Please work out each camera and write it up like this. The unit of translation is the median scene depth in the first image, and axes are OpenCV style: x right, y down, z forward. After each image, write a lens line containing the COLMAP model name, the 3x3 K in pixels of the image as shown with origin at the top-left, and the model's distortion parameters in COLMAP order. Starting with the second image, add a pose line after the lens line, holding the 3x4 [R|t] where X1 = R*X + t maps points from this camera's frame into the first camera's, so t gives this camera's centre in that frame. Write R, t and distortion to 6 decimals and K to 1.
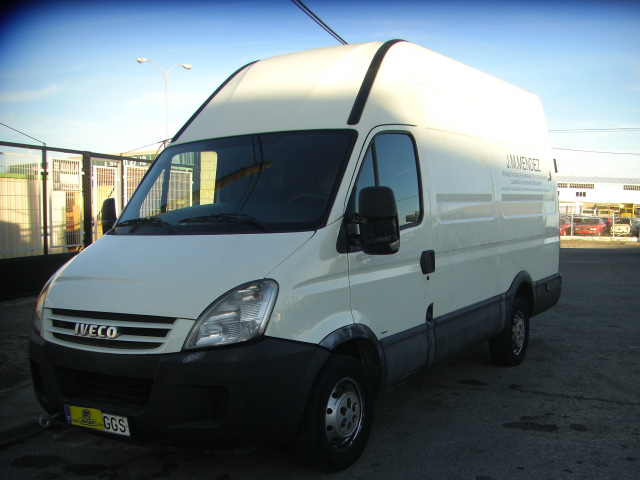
lens RADIAL K [[720.8, 0, 322.1], [0, 720.8, 243.5], [0, 0, 1]] dist [-0.146698, 0.000000]
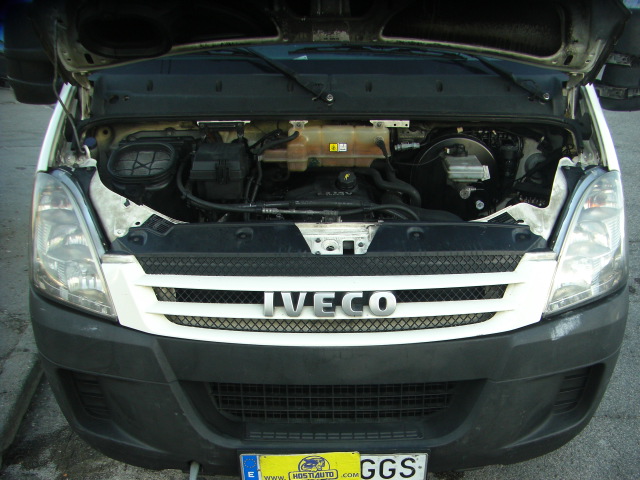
lens RADIAL K [[720.8, 0, 335.5], [0, 720.8, 265.7], [0, 0, 1]] dist [-0.146698, 0.000000]
pose [[0.829571, -0.158577, 0.535411, -0.584605], [-0.015040, 0.952136, 0.305303, -0.051334], [-0.558199, -0.261323, 0.787480, 0.634131]]
